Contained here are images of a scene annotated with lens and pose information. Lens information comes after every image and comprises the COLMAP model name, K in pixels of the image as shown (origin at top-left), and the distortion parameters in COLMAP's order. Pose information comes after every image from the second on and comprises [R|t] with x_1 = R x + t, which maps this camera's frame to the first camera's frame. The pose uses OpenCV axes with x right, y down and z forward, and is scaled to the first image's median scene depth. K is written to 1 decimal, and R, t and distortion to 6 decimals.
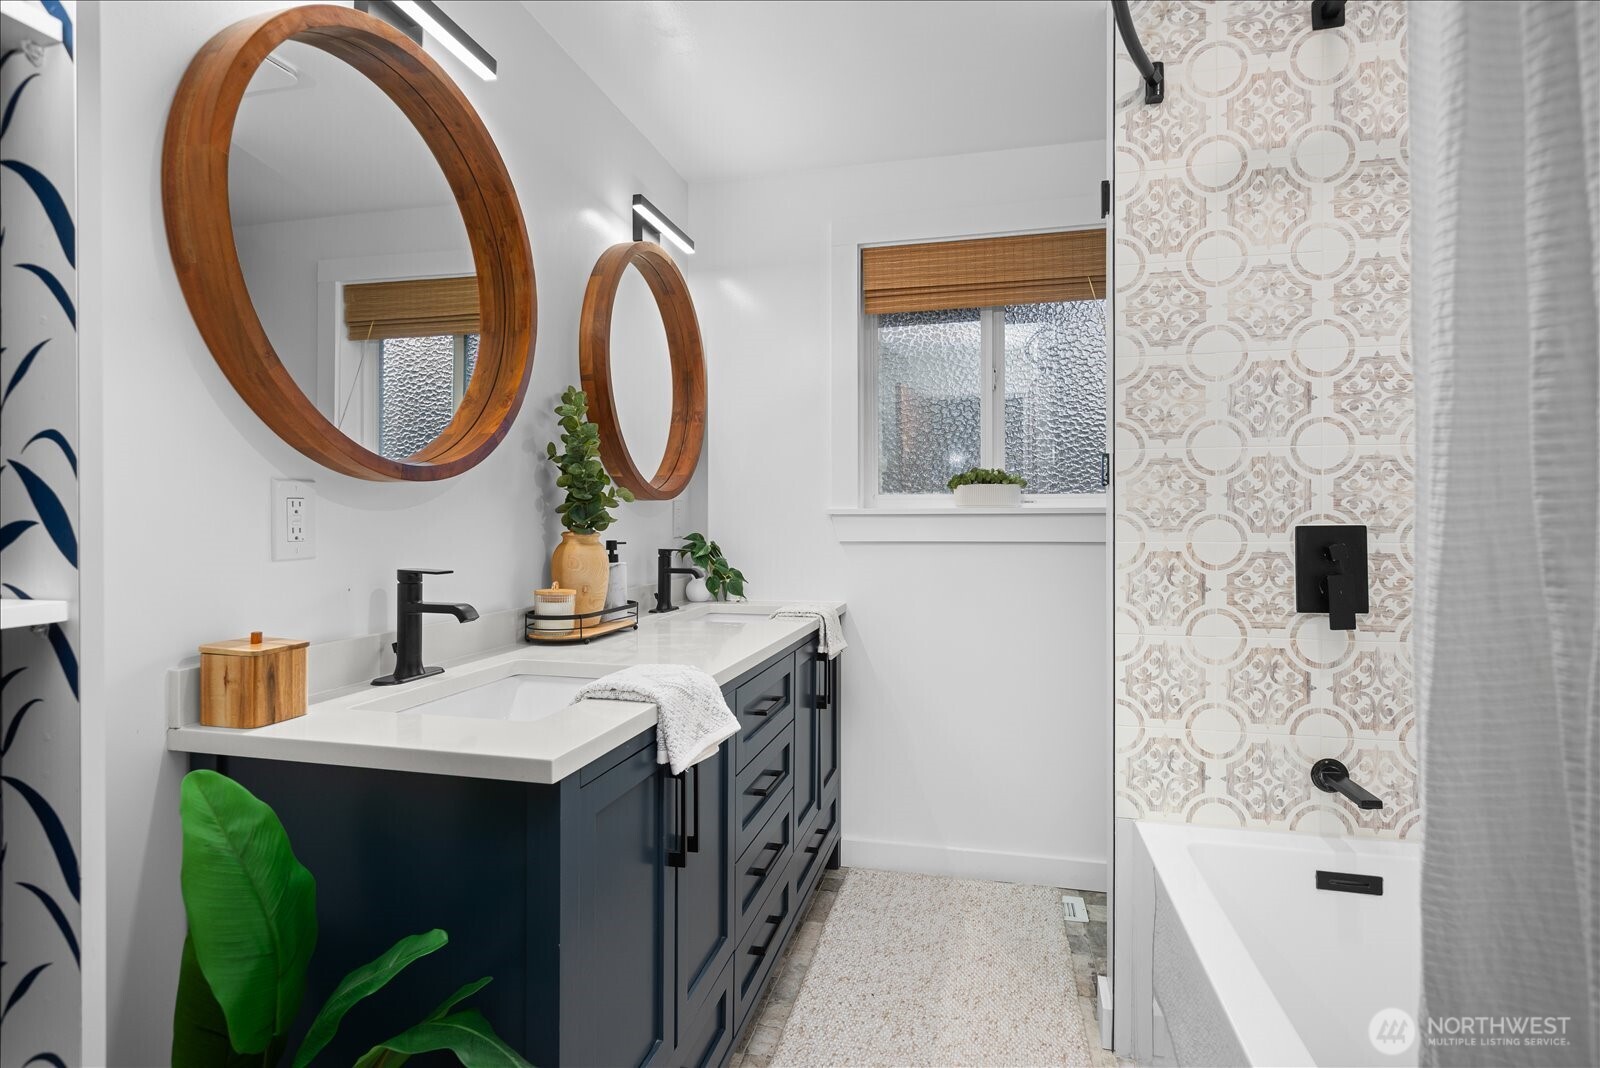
lens RADIAL K [[806.4, 0, 805.3], [0, 806.4, 533.4], [0, 0, 1]] dist [-0.002171, 0.001954]
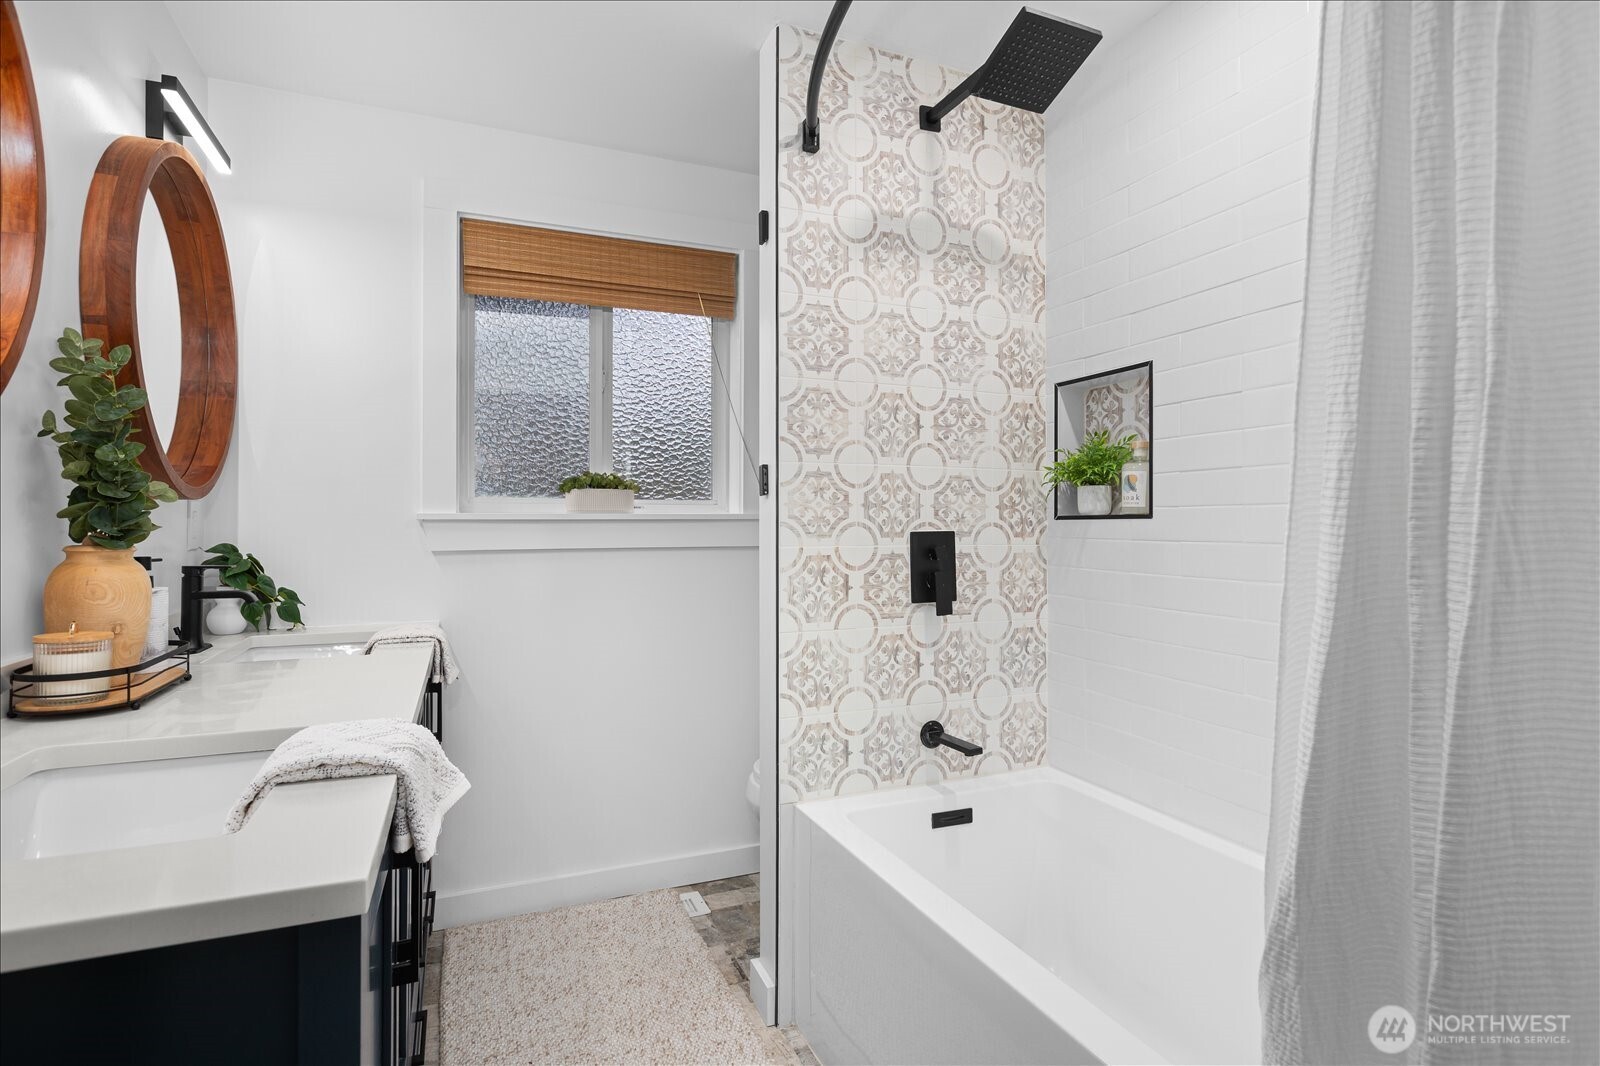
lens RADIAL K [[806.4, 0, 805.4], [0, 806.4, 524.8], [0, 0, 1]] dist [-0.002171, 0.001954]
pose [[0.806310, -0.000504, 0.591493, -0.226551], [0.008839, 0.999898, -0.011197, -0.007292], [-0.591427, 0.014256, 0.806233, 0.113442]]
